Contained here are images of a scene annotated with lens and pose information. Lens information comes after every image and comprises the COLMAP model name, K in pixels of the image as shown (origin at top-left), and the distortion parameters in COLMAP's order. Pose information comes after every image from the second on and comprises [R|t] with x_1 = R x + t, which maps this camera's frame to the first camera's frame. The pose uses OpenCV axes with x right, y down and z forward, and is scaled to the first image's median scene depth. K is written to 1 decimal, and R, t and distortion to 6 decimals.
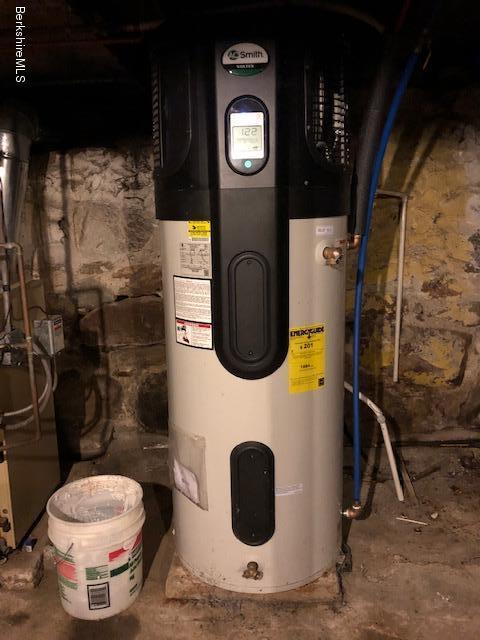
lens RADIAL K [[521.3, 0, 240.0], [0, 521.3, 320.0], [0, 0, 1]] dist [0.086975, -0.103675]
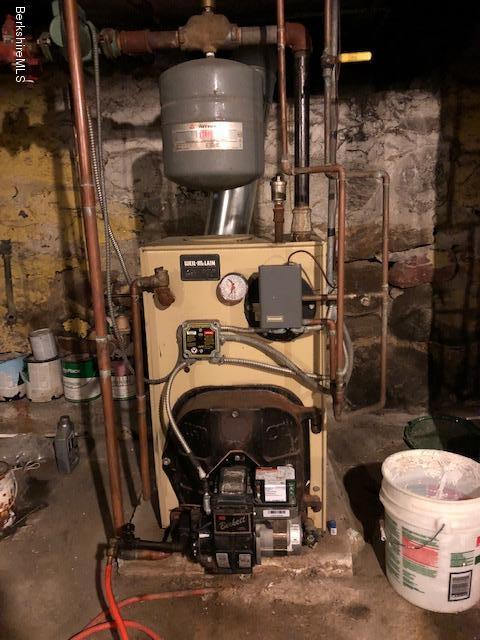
lens RADIAL K [[521.3, 0, 240.0], [0, 521.3, 320.0], [0, 0, 1]] dist [0.086975, -0.103675]
pose [[0.999866, -0.001290, -0.016300, -0.562858], [0.001430, 0.999962, 0.008609, 0.074244], [0.016289, -0.008631, 0.999830, 0.124570]]
